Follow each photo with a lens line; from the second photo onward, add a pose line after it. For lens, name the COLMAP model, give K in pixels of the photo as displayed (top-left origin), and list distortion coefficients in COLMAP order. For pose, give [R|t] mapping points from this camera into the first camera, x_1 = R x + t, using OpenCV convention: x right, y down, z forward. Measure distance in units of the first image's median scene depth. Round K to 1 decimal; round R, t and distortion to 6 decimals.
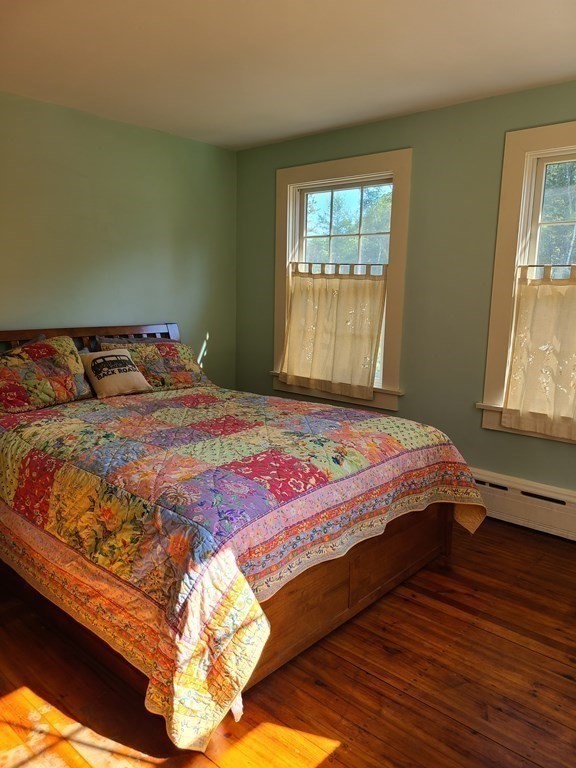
lens RADIAL K [[579.9, 0, 294.2], [0, 579.9, 380.3], [0, 0, 1]] dist [0.059827, -0.008428]
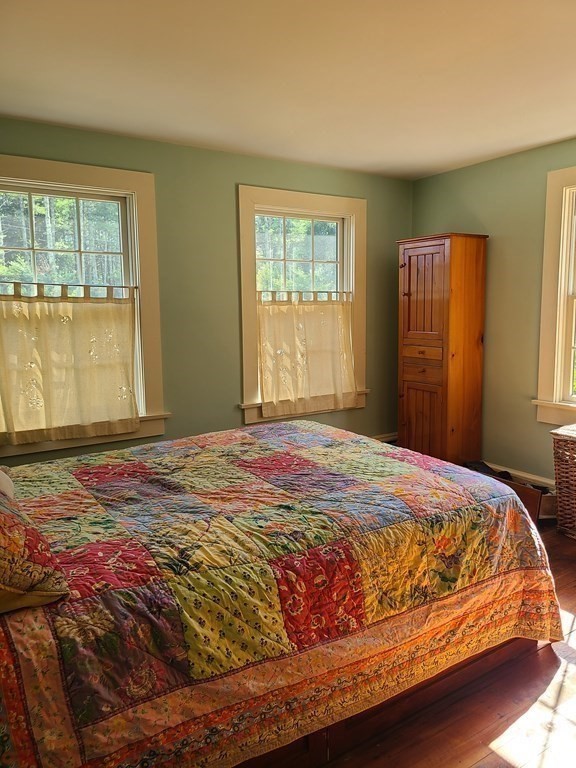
lens RADIAL K [[579.9, 0, 294.3], [0, 579.9, 385.0], [0, 0, 1]] dist [0.059827, -0.008428]
pose [[0.248257, -0.155793, 0.956084, -0.740615], [0.169371, 0.978760, 0.115509, -0.111847], [-0.953772, 0.133257, 0.269371, 0.532863]]
